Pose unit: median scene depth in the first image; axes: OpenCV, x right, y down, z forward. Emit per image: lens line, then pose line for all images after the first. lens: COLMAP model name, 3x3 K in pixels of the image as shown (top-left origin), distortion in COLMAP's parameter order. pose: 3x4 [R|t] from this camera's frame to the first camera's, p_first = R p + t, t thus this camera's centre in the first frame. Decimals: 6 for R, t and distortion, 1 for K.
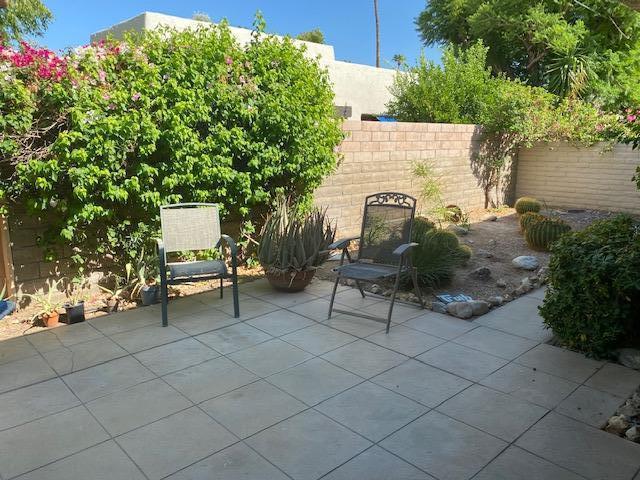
lens RADIAL K [[494.4, 0, 317.0], [0, 494.4, 243.8], [0, 0, 1]] dist [-0.004319, -0.006394]
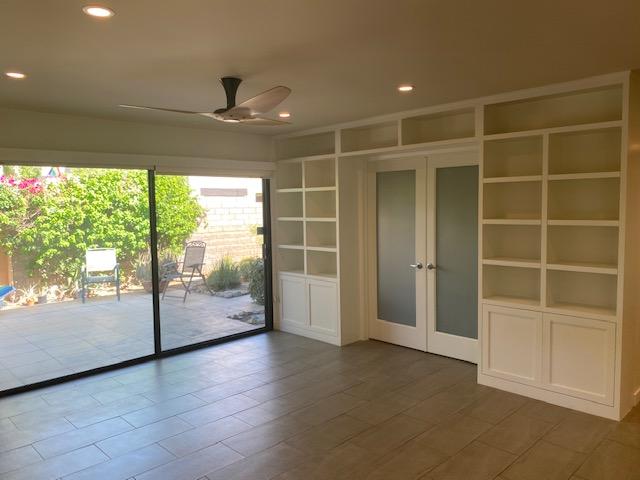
lens RADIAL K [[494.4, 0, 317.0], [0, 494.4, 243.8], [0, 0, 1]] dist [-0.004319, -0.006394]
pose [[0.999048, -0.022817, 0.037178, 0.591156], [0.027326, 0.991692, -0.125702, 0.192549], [-0.034001, 0.126598, 0.991371, -1.121983]]
